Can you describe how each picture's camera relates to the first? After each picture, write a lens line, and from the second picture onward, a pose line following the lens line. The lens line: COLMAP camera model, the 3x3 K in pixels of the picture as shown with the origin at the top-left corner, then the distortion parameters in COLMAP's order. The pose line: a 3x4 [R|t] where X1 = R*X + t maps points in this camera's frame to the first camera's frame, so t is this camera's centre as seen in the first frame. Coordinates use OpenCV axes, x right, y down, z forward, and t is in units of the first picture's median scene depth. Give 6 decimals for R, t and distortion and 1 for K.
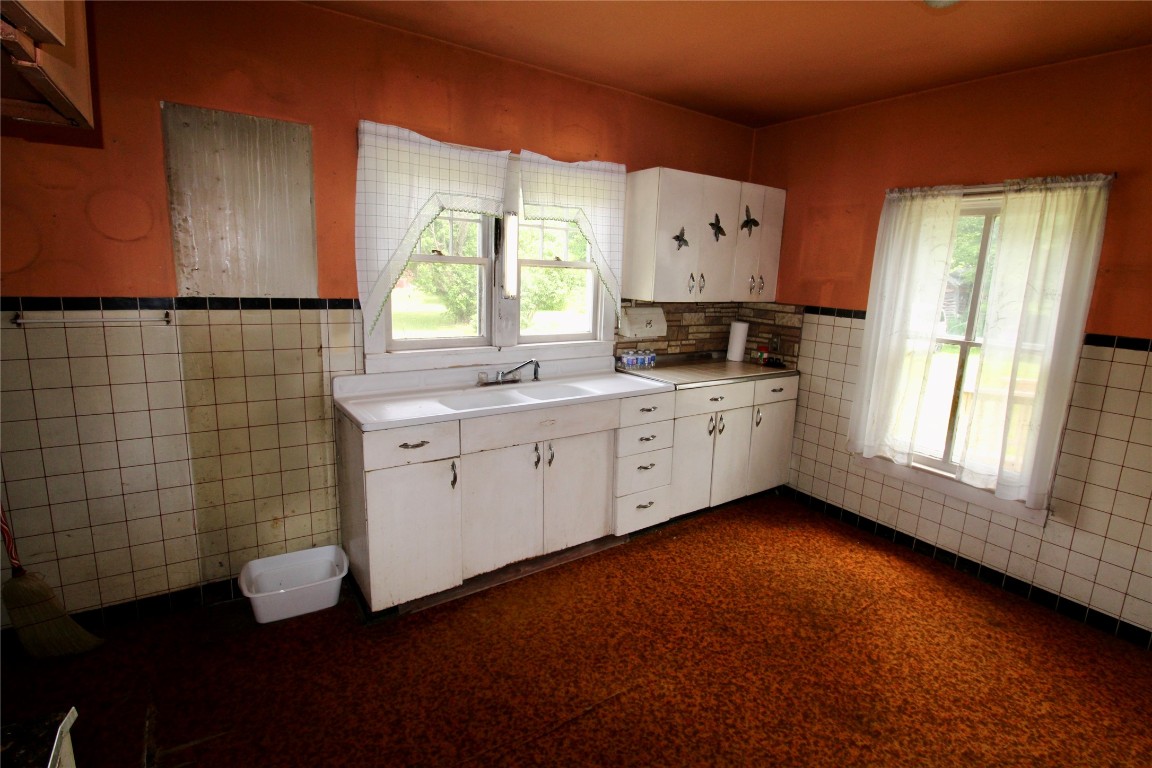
lens RADIAL K [[545.8, 0, 579.9], [0, 545.8, 379.1], [0, 0, 1]] dist [-0.004652, -0.008519]
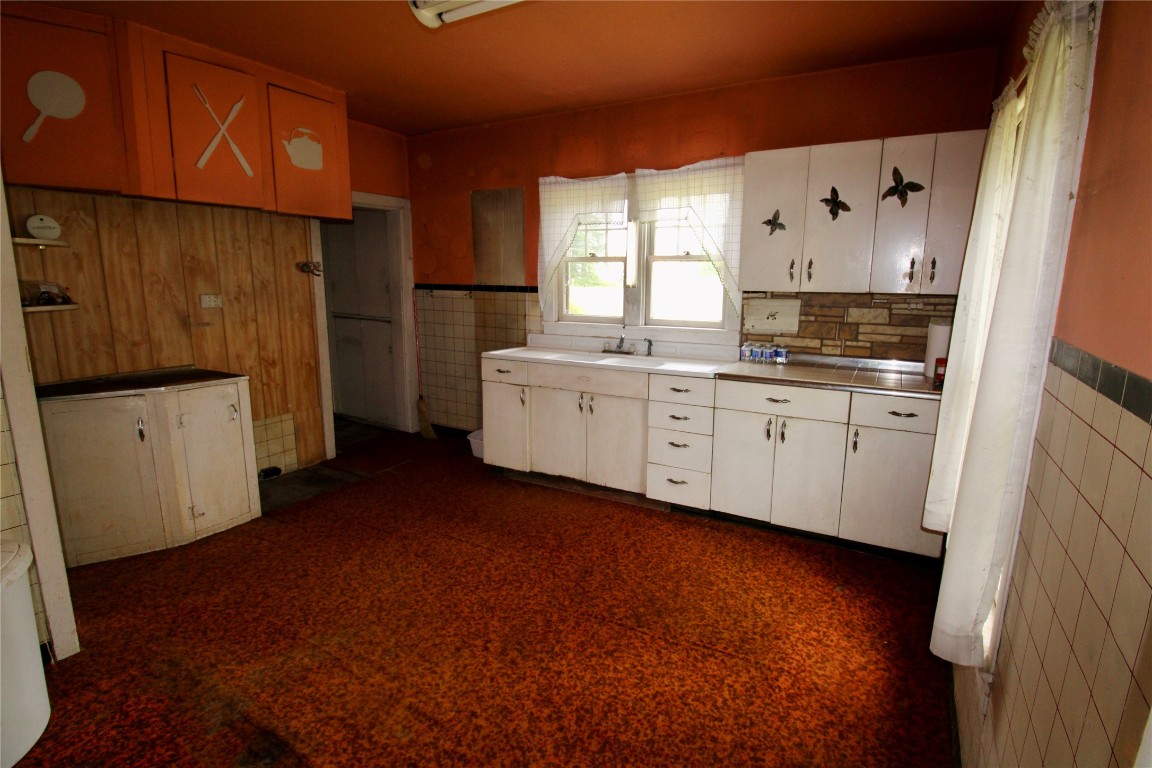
lens RADIAL K [[545.8, 0, 598.0], [0, 545.8, 382.0], [0, 0, 1]] dist [-0.004652, -0.008519]
pose [[0.448988, 0.141171, -0.882315, 0.975848], [-0.158000, 0.984424, 0.077106, -0.016372], [0.879457, 0.104786, 0.464300, 0.362198]]
